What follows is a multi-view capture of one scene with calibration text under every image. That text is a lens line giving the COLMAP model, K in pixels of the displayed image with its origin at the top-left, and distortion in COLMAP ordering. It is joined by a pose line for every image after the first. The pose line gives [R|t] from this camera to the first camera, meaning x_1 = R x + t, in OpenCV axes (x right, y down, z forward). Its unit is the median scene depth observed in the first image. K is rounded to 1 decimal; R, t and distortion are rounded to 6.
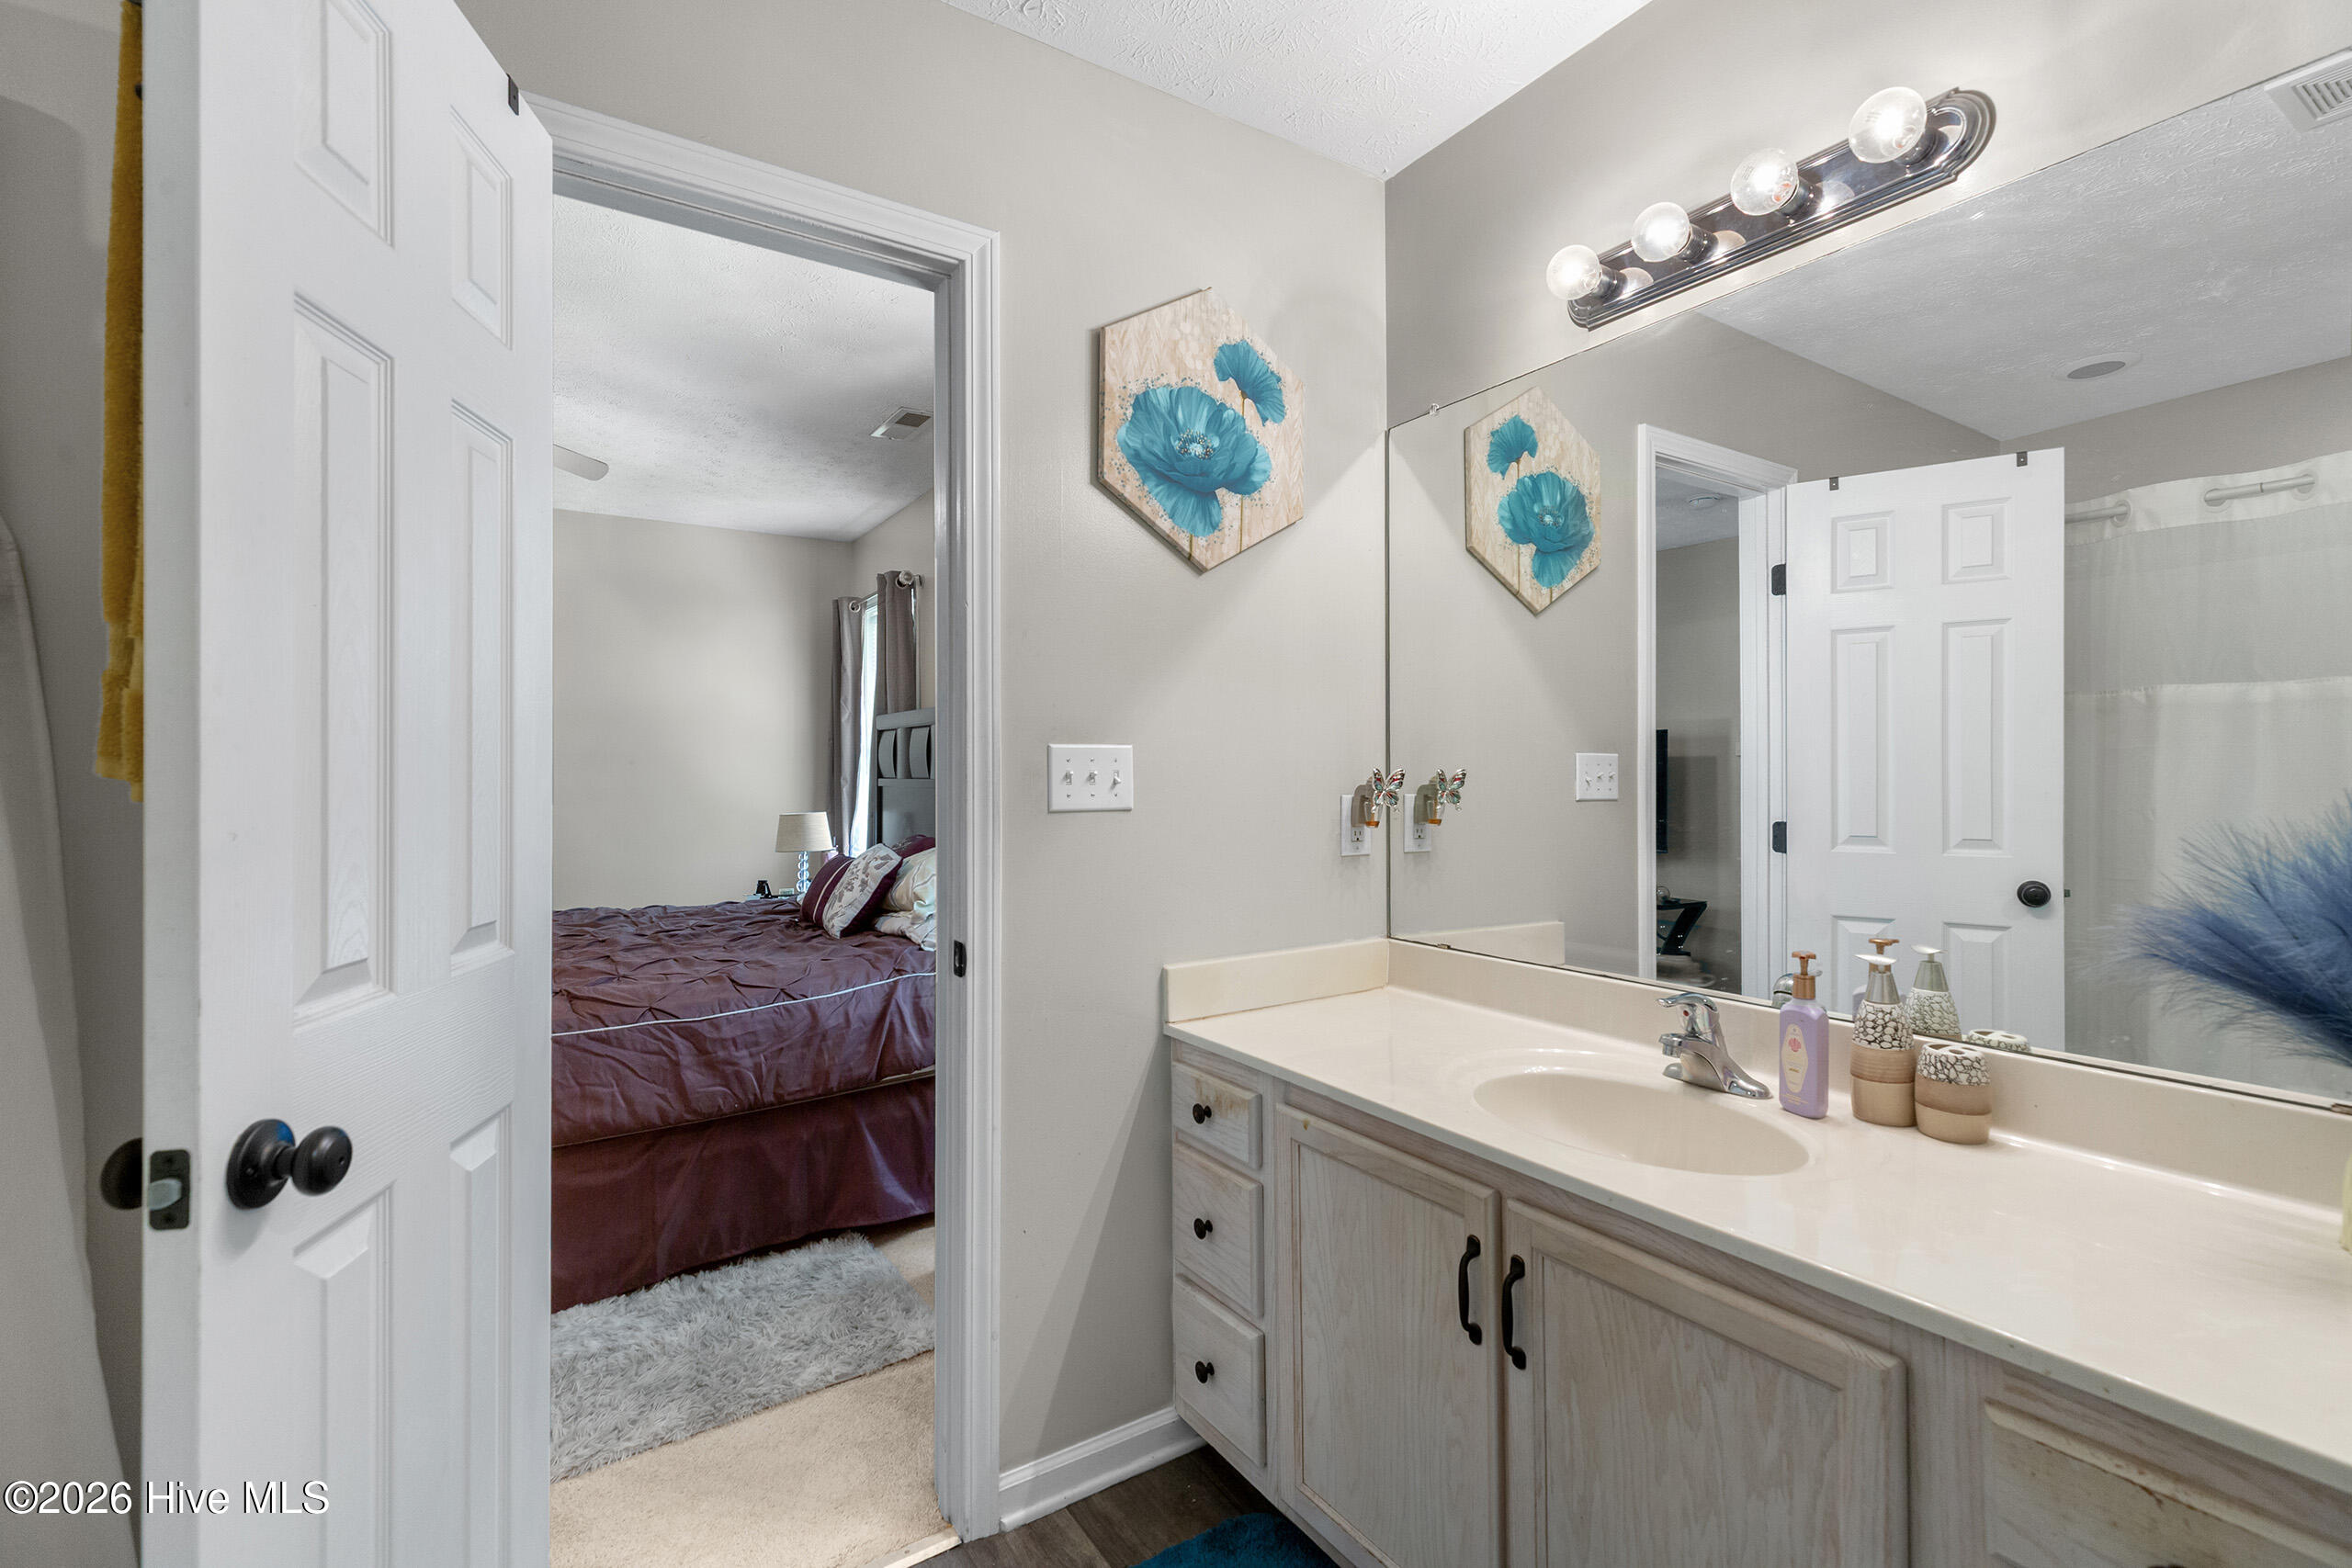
lens RADIAL K [[1041.2, 0, 1176.0], [0, 1041.2, 784.0], [0, 0, 1]] dist [0.001048, 0.000189]
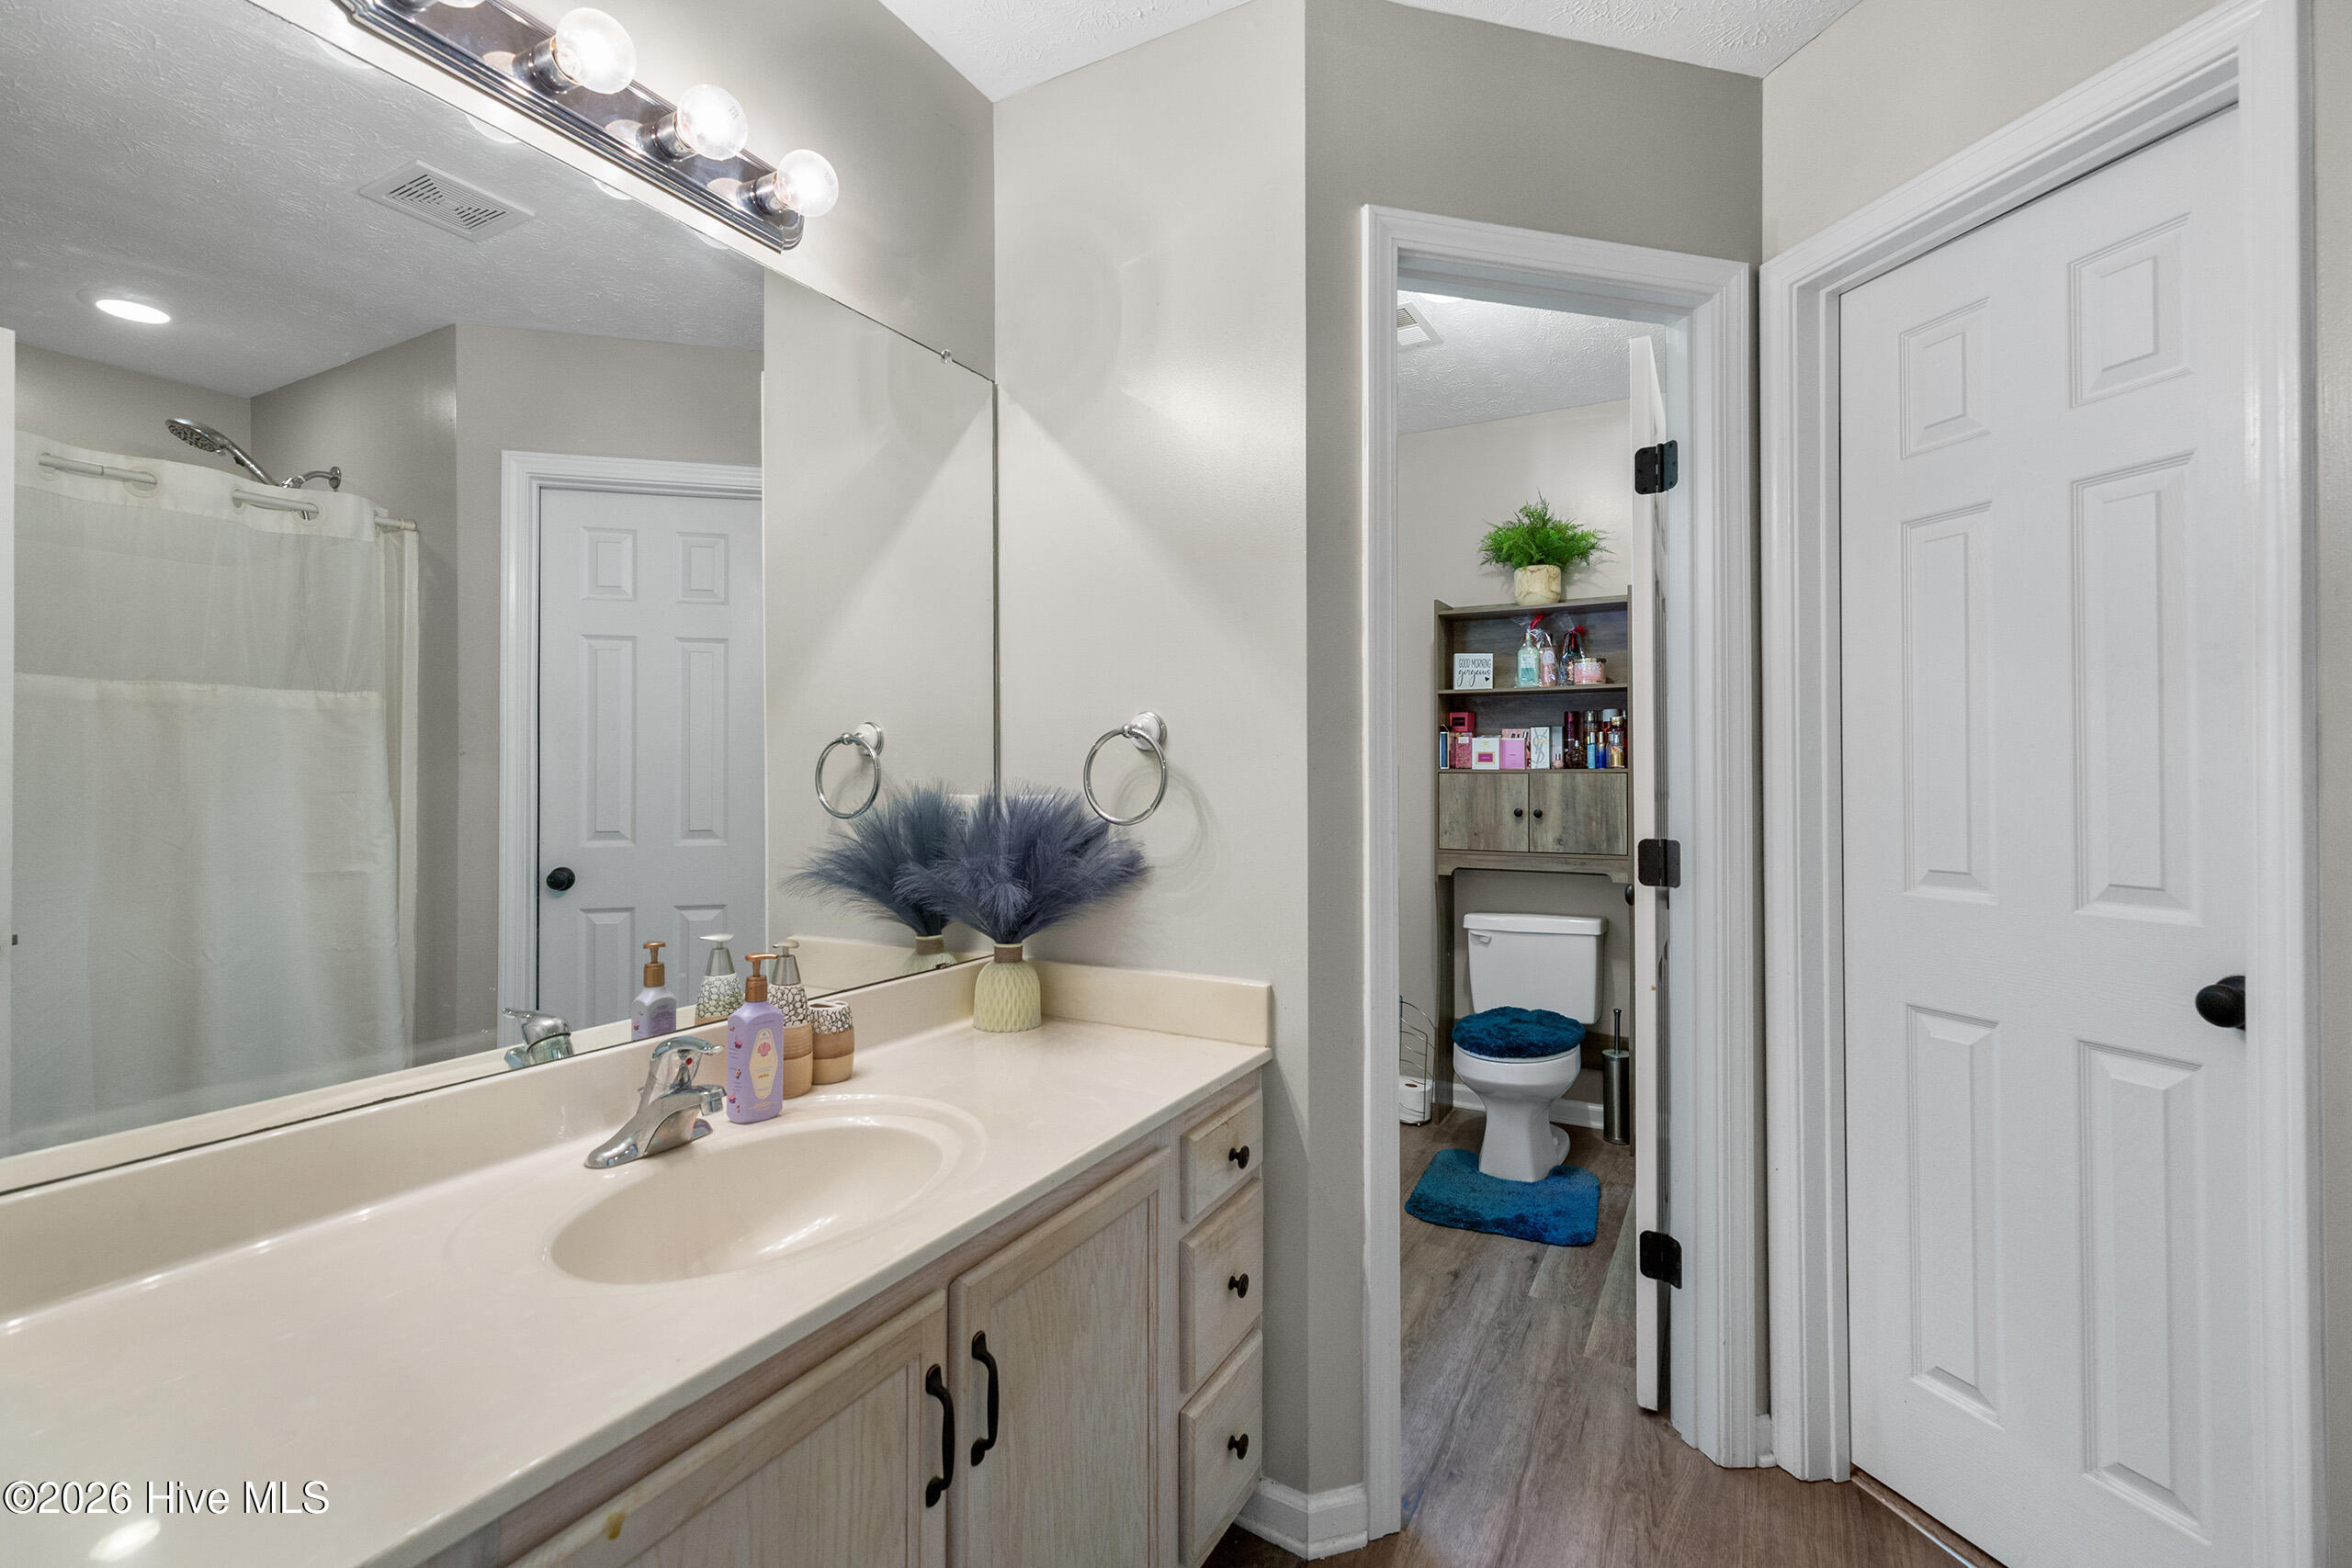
lens RADIAL K [[1041.2, 0, 1176.0], [0, 1041.2, 784.0], [0, 0, 1]] dist [0.001048, 0.000189]
pose [[-0.474474, -0.003141, 0.880264, -0.420186], [0.011012, 0.999894, 0.009503, -0.002378], [-0.880201, 0.014203, -0.474389, 1.056343]]
